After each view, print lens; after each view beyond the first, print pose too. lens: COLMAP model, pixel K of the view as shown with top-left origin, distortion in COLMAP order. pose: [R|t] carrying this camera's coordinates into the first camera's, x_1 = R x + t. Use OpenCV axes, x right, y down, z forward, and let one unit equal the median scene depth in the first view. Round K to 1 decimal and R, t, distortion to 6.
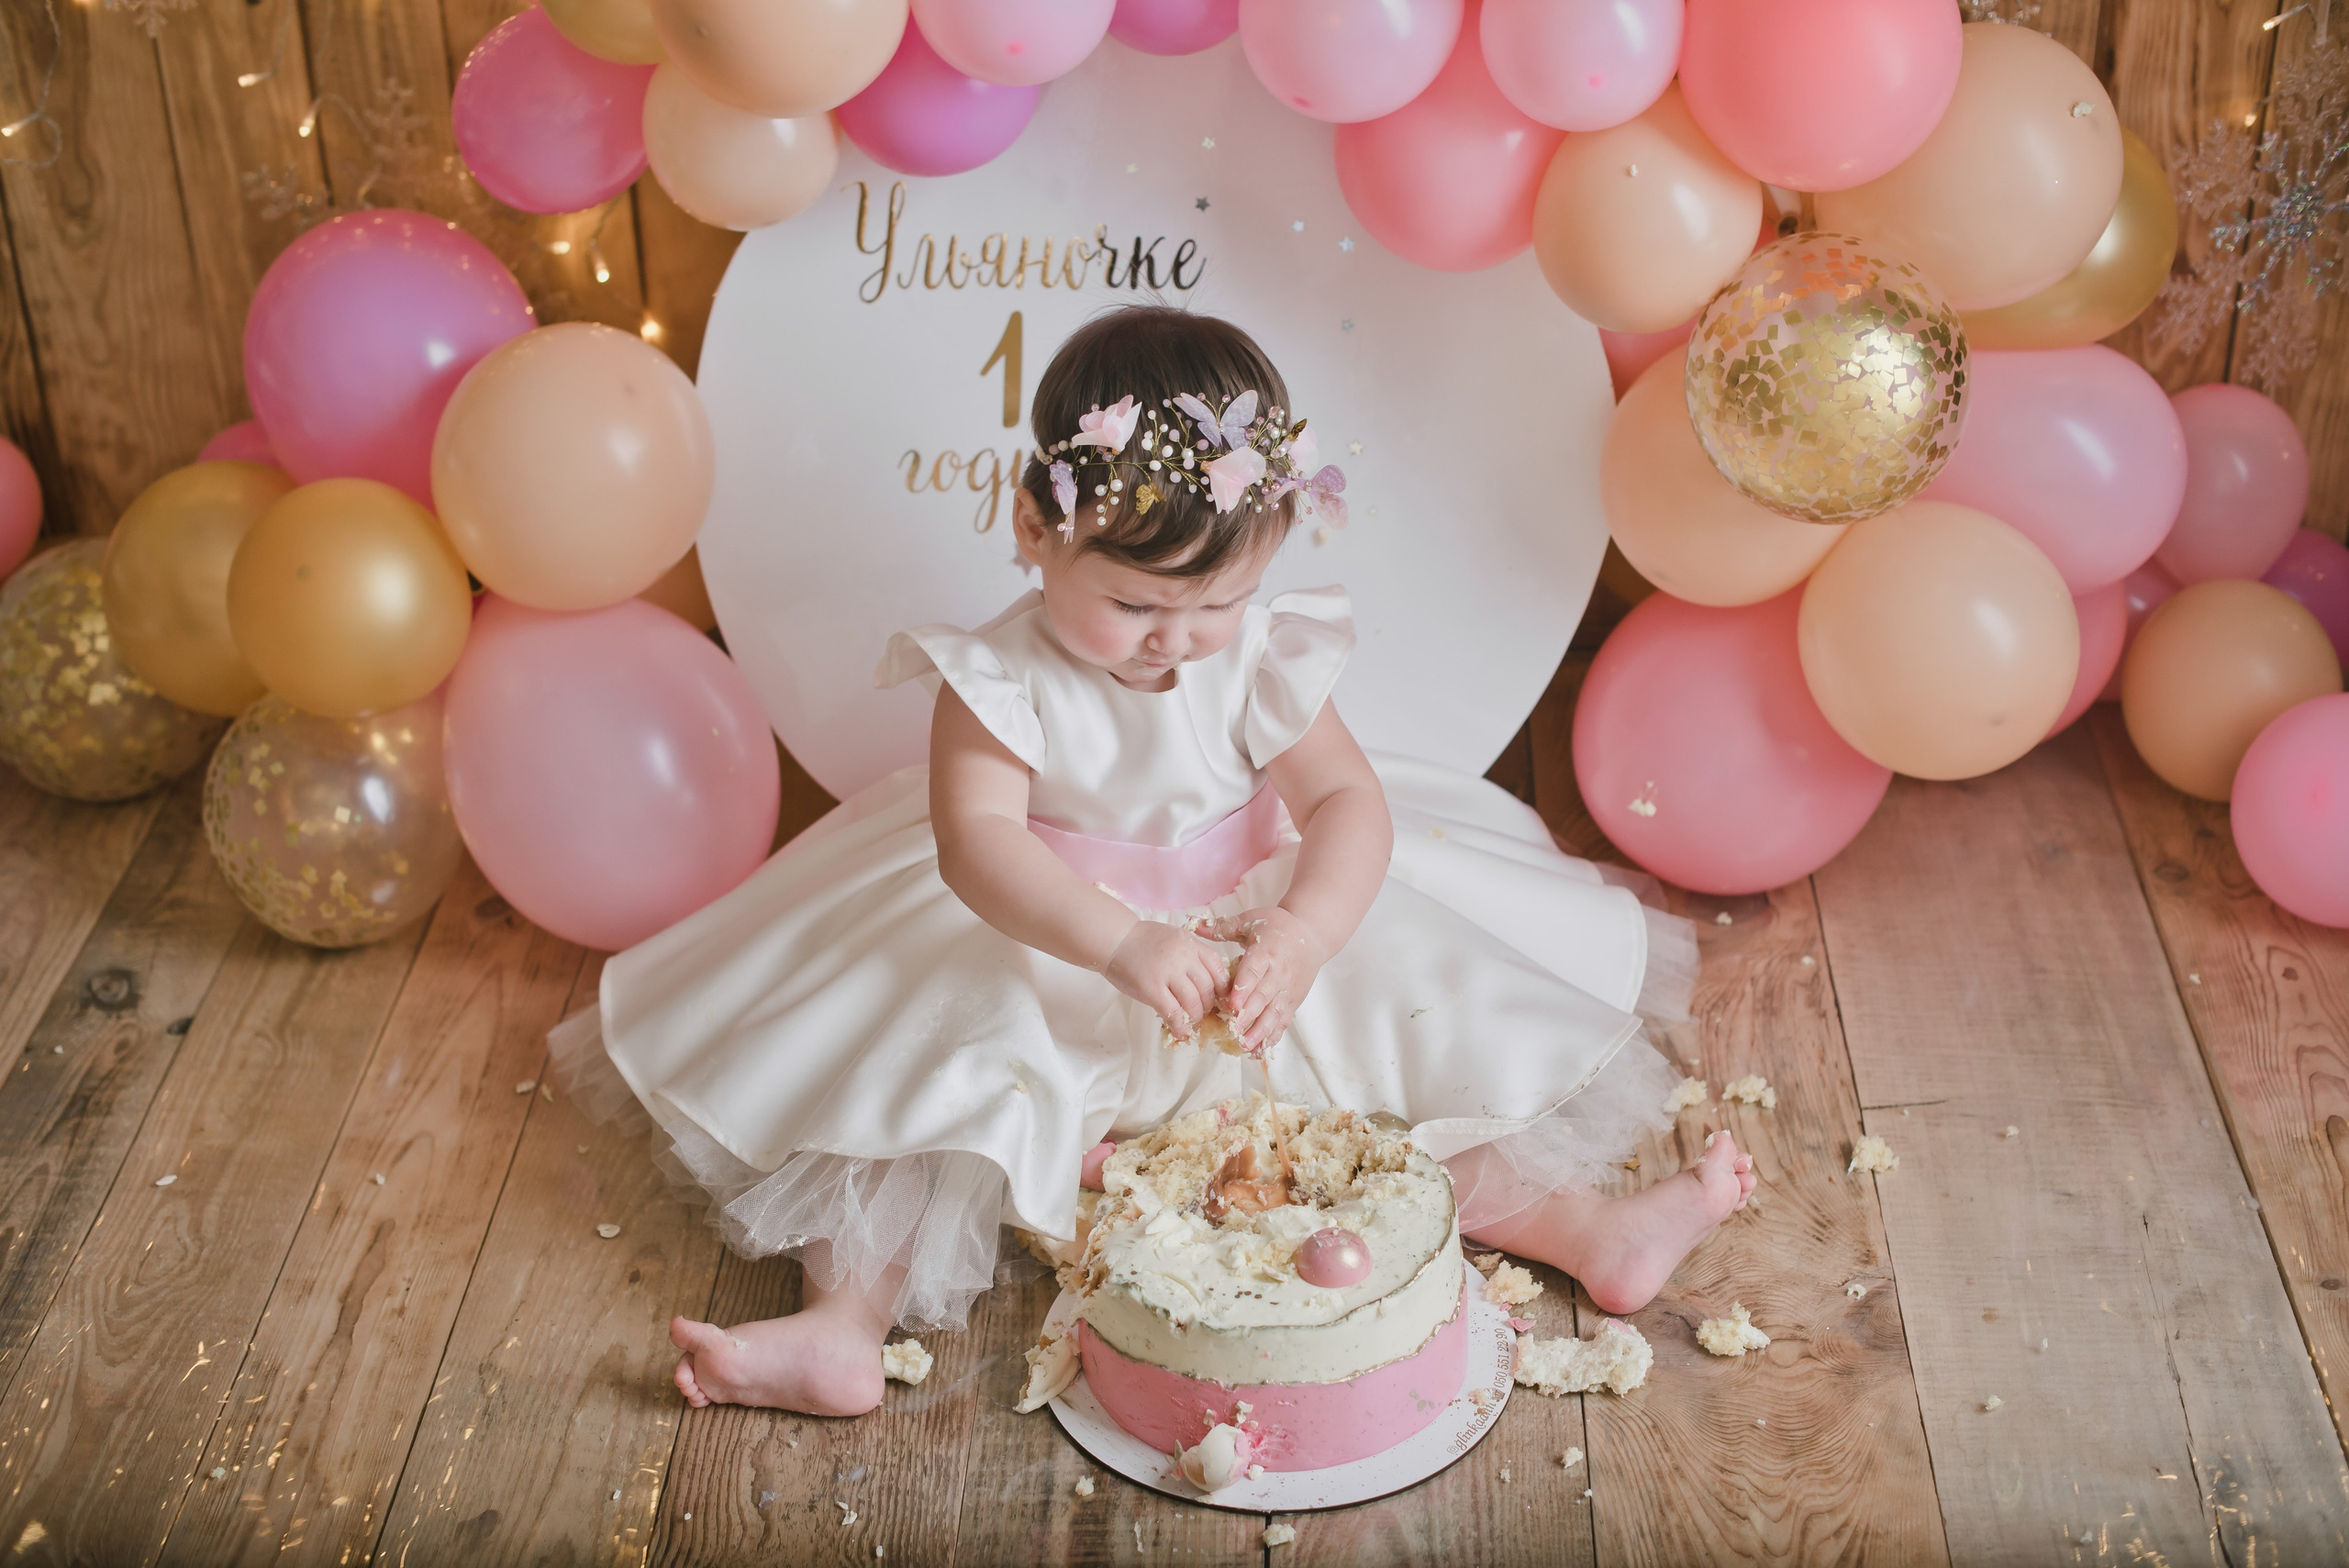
lens RADIAL K [[3466.0, 0, 1179.3], [0, 3466.0, 797.6], [0, 0, 1]] dist [-0.166949, 0.130919]
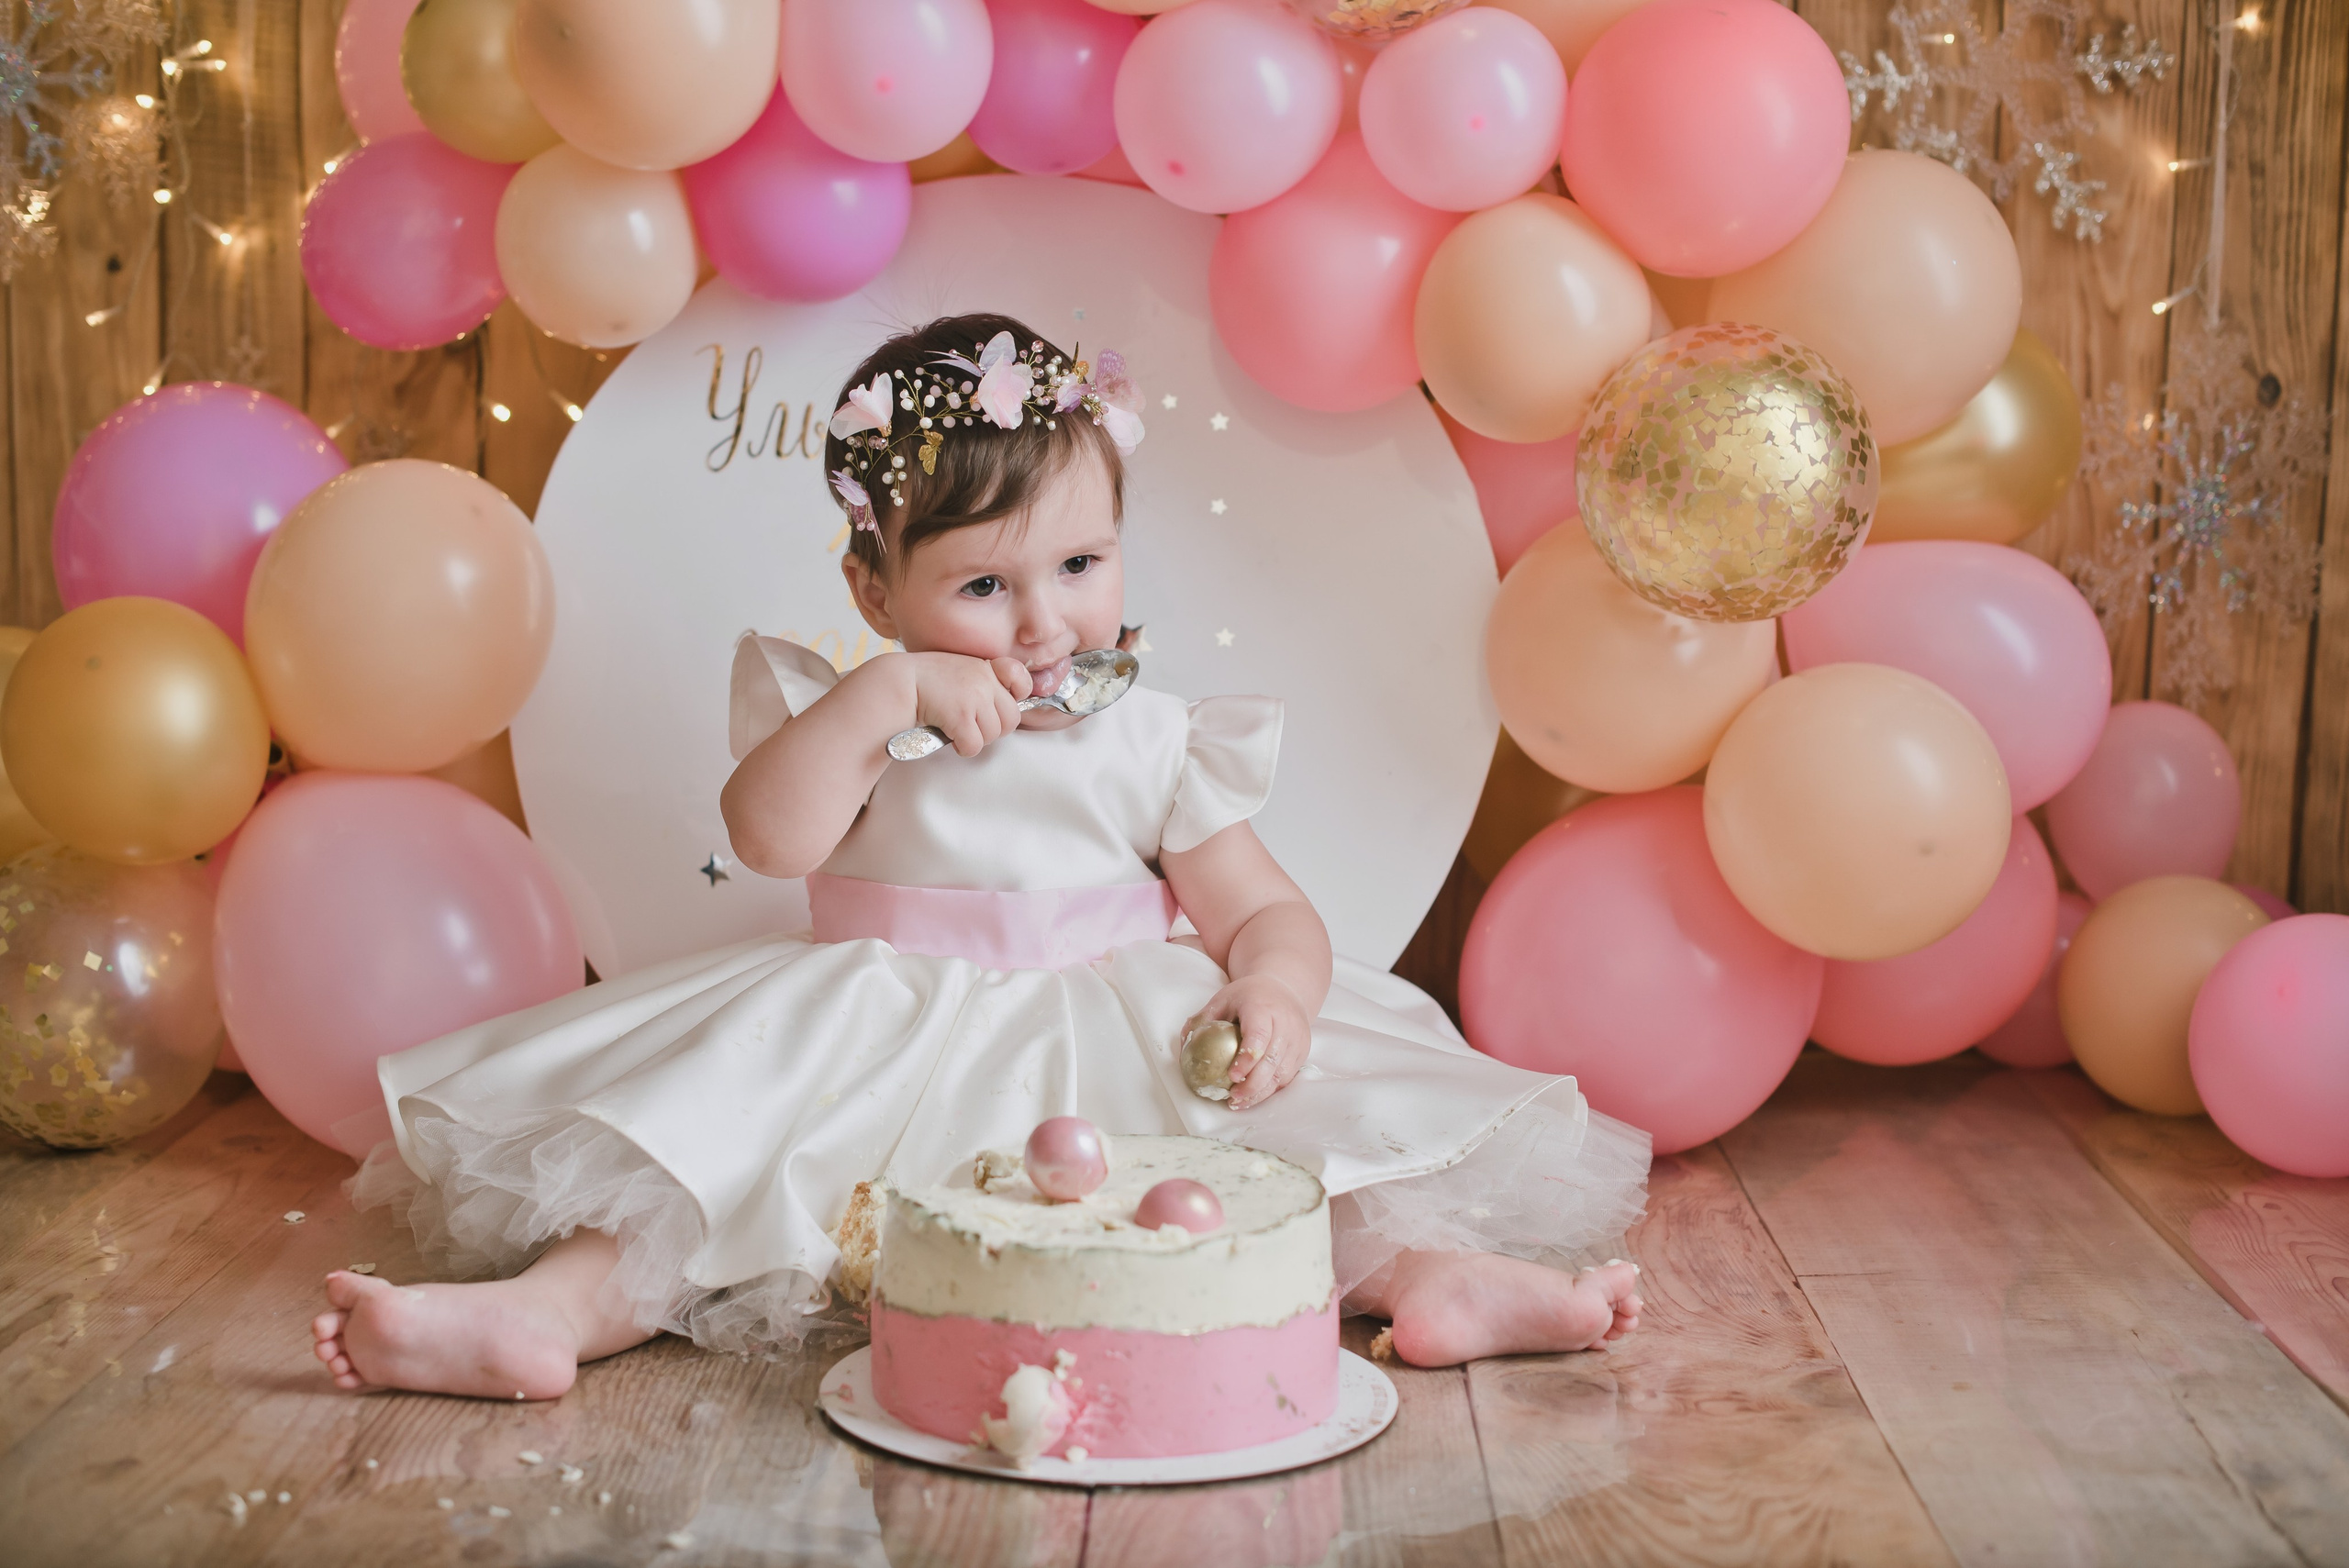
lens RADIAL K [[3466.0, 0, 1179.3], [0, 3466.0, 797.6], [0, 0, 1]] dist [-0.166949, 0.130919]
pose [[0.998960, 0.037457, 0.026012, 0.016717], [-0.024163, 0.918496, -0.394691, 0.322989], [-0.038676, 0.393652, 0.918446, 0.164892]]
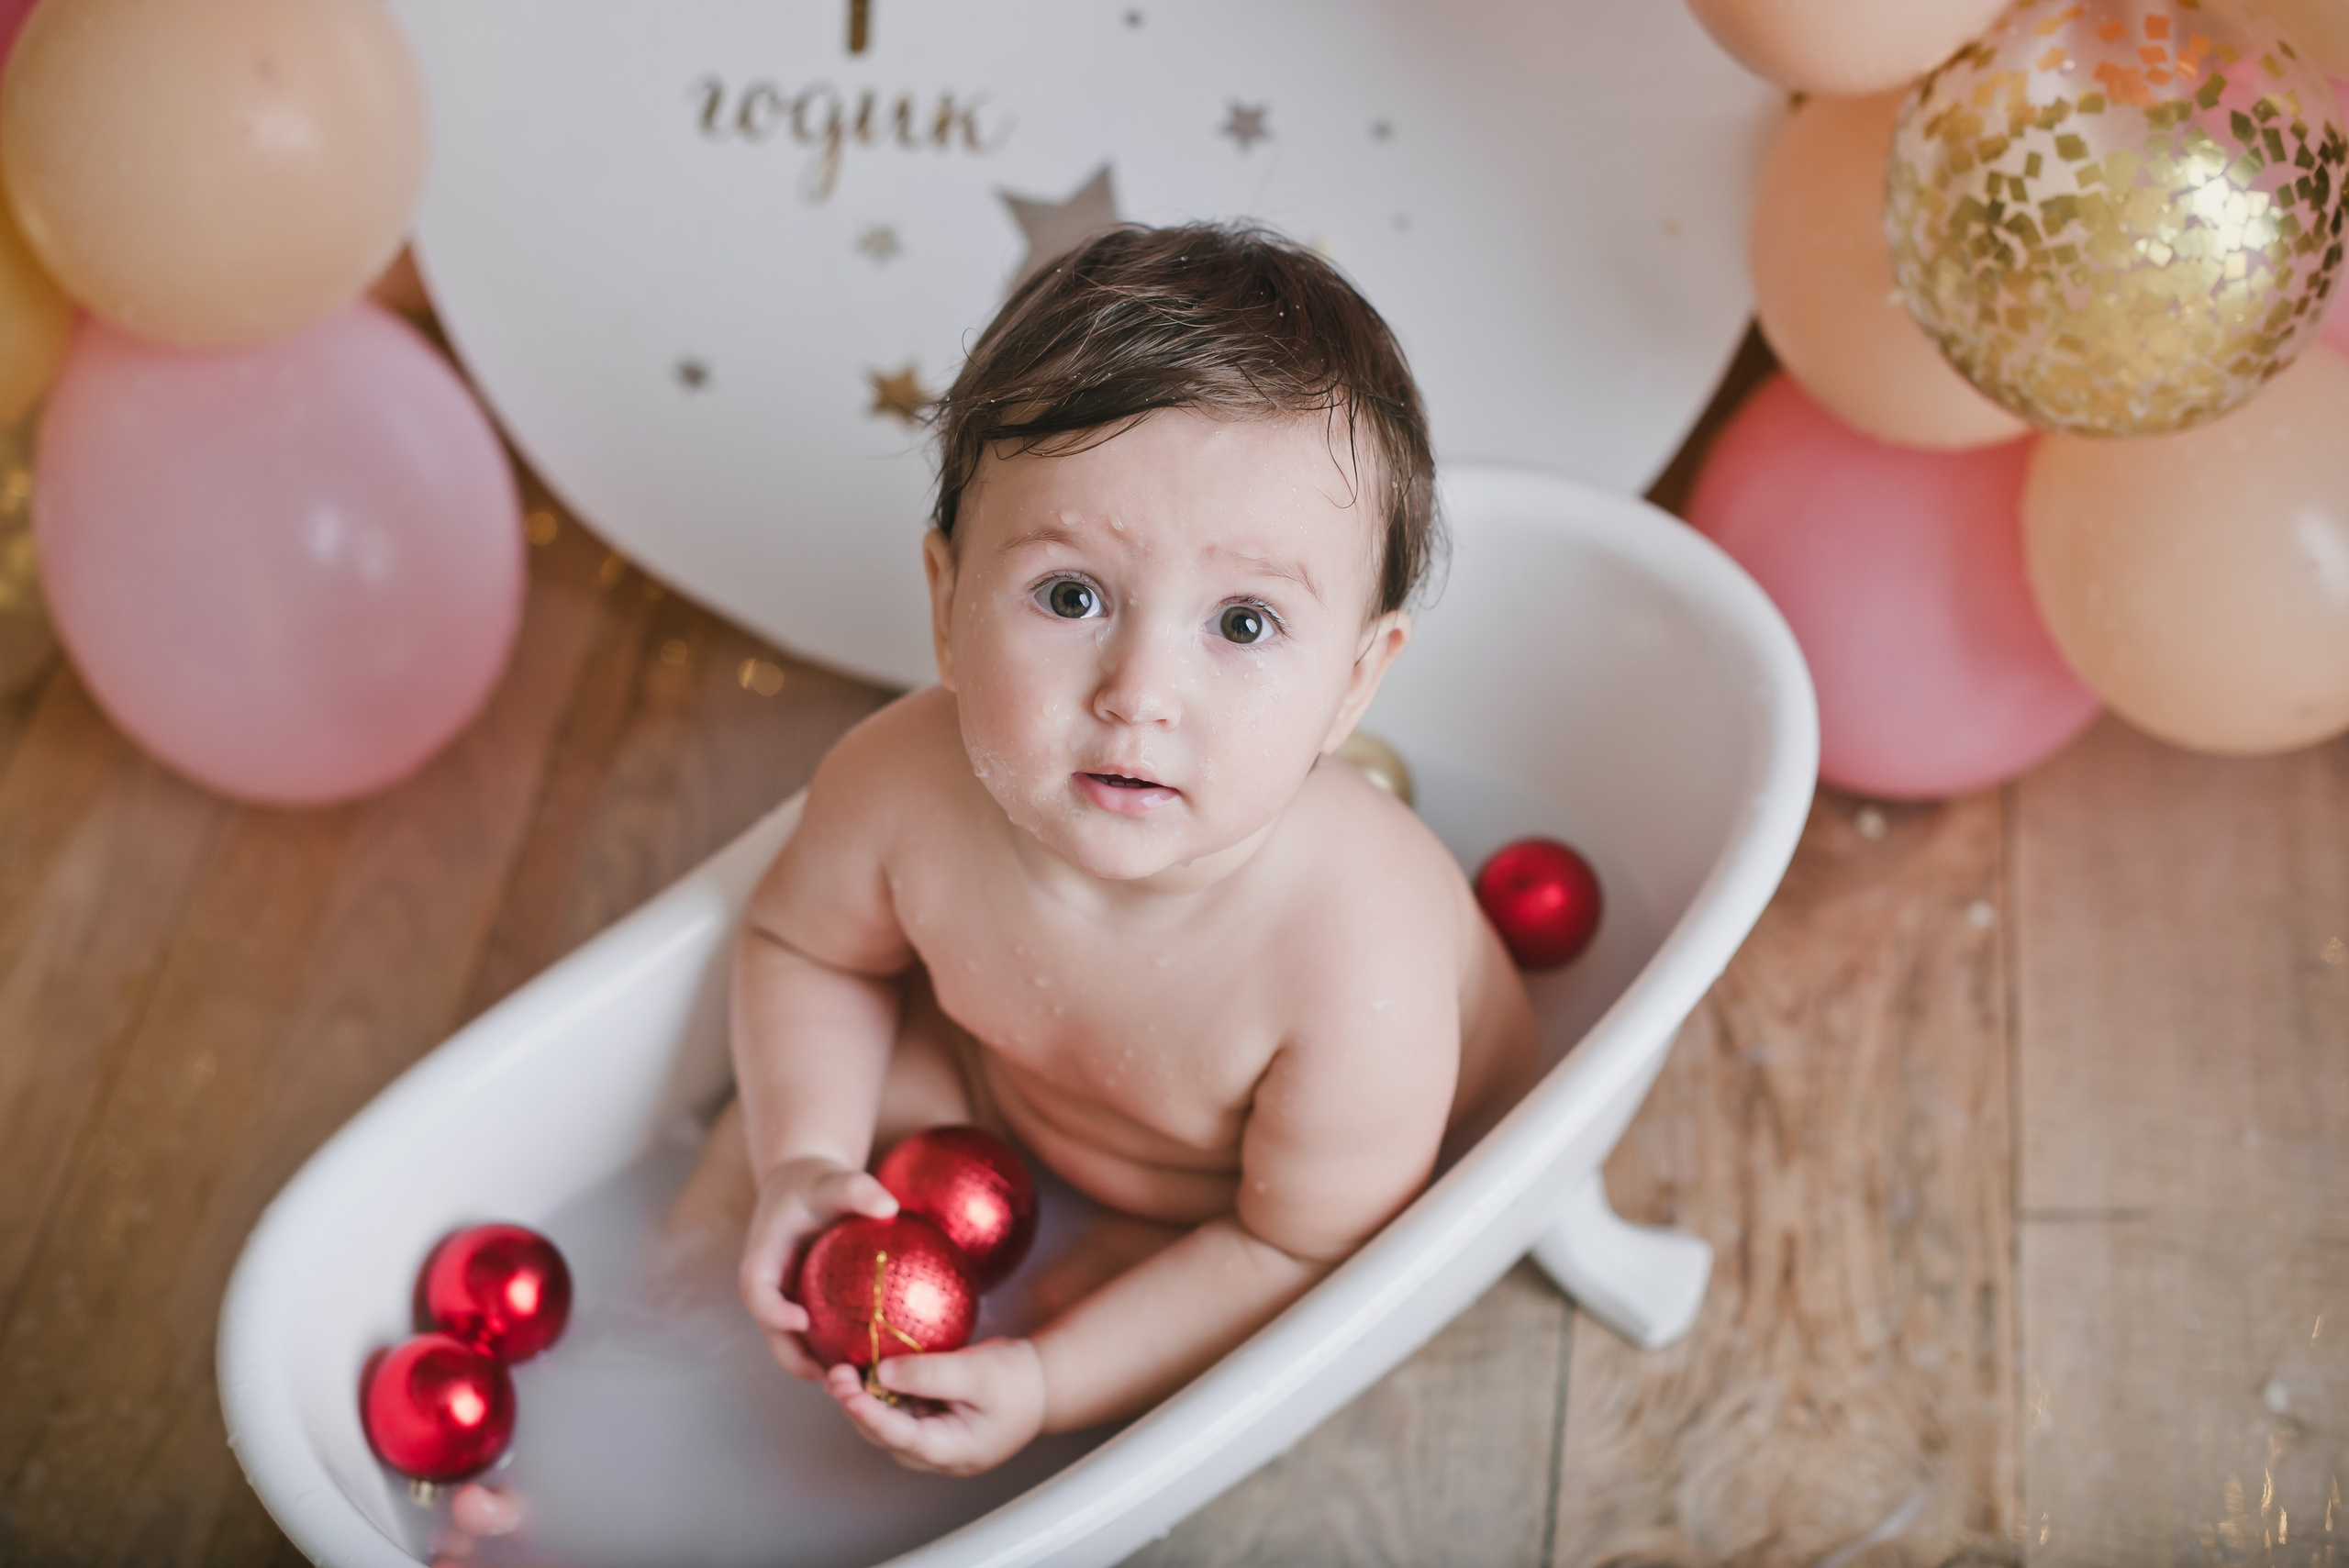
lens RADIAL K [[3511.1, 0, 1213.8], [0, 3511.1, 760.6], [0, 0, 1]] dist [-0.156189, 0.081132]
pose [[0.995708, 0.082835, -0.041274, 0.059095], [-0.066221, 0.949235, 0.307518, -0.197272], [0.064652, -0.303465, 0.950647, 0.356417]]
